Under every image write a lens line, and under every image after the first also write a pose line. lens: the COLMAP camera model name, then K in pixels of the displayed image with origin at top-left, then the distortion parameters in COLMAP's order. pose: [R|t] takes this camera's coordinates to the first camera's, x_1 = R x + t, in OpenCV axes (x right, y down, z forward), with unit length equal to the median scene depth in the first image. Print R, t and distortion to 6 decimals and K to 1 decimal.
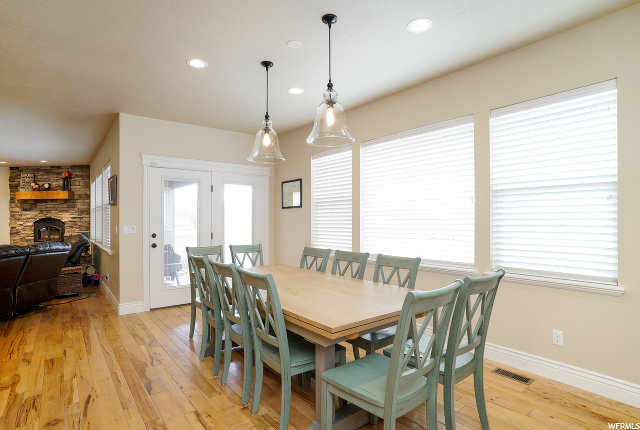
lens RADIAL K [[332.4, 0, 320.2], [0, 332.4, 221.0], [0, 0, 1]] dist [-0.045824, 0.020201]
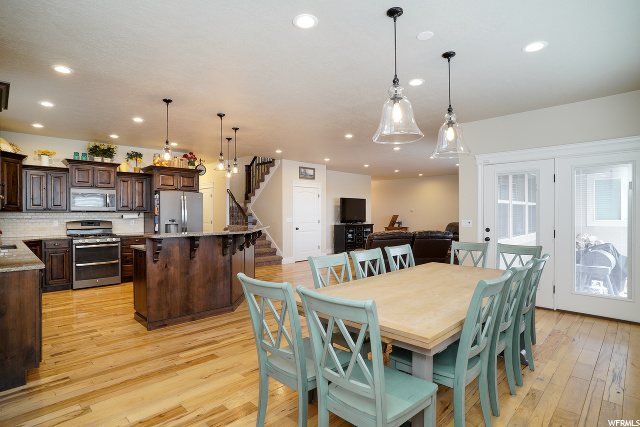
lens RADIAL K [[332.4, 0, 318.7], [0, 332.4, 214.8], [0, 0, 1]] dist [-0.045824, 0.020201]
pose [[0.106916, 0.006146, -0.994249, 0.276933], [0.003700, 0.999972, 0.006579, -0.006858], [0.994261, -0.004382, 0.106890, 0.194646]]
